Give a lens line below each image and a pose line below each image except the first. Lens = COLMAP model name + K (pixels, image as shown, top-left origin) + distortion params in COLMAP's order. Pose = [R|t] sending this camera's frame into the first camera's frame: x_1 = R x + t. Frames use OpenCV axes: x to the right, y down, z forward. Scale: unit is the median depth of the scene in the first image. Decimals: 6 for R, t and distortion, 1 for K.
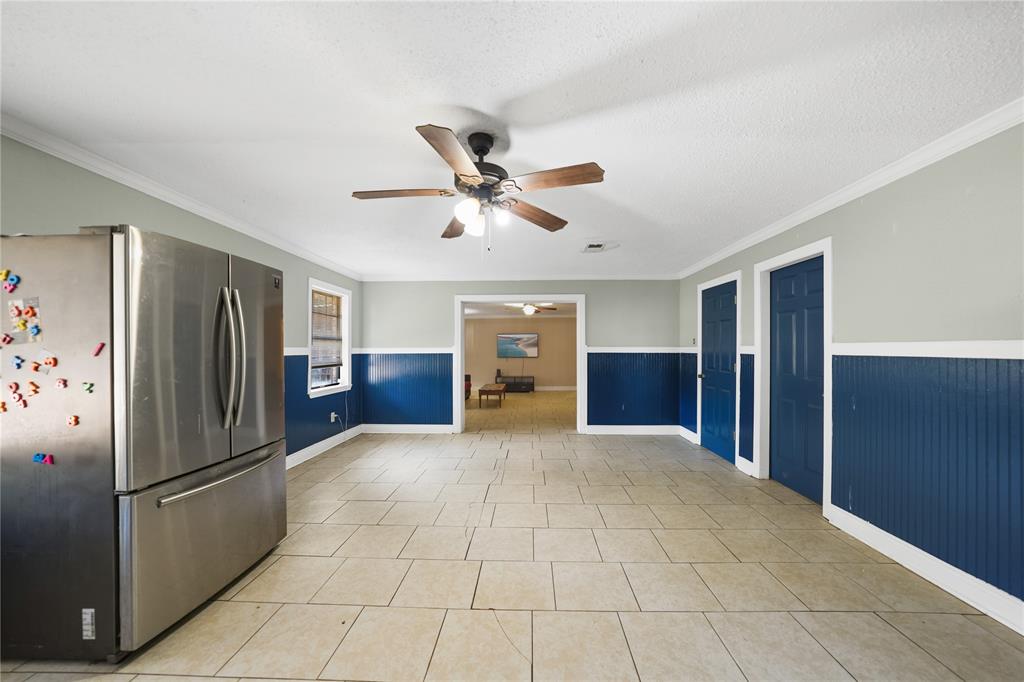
lens RADIAL K [[356.6, 0, 519.4], [0, 356.6, 347.5], [0, 0, 1]] dist [0.000181, -0.000044]
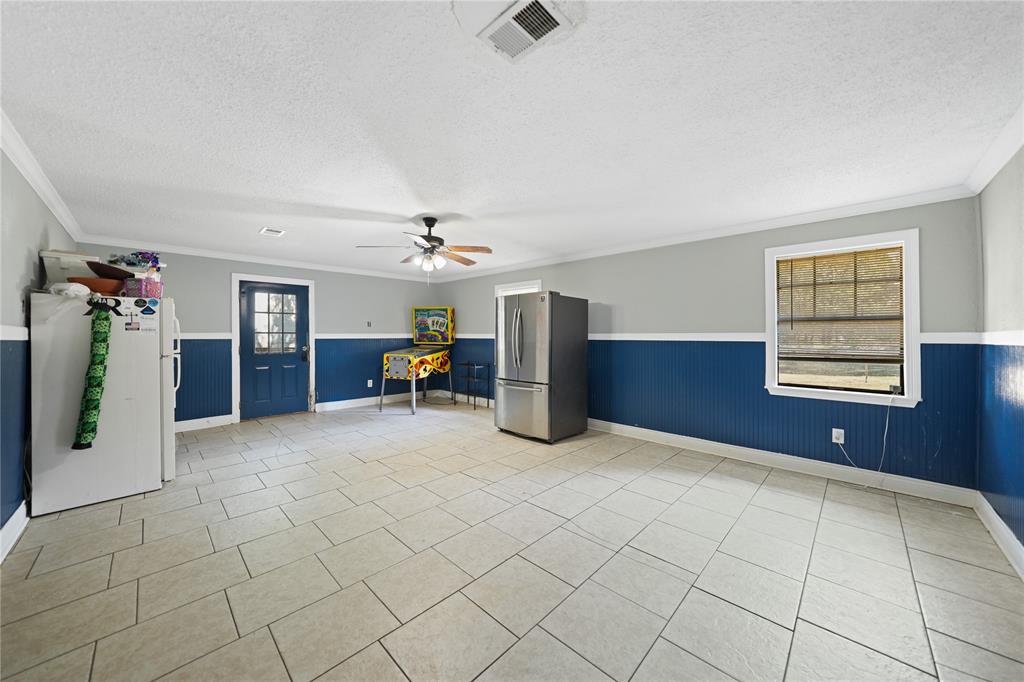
lens RADIAL K [[356.6, 0, 520.1], [0, 356.6, 338.5], [0, 0, 1]] dist [0.000181, -0.000044]
pose [[-0.653330, 0.005442, -0.757053, 0.415486], [0.005051, 0.999983, 0.002830, 0.008415], [0.757056, -0.001975, -0.653347, 1.095285]]
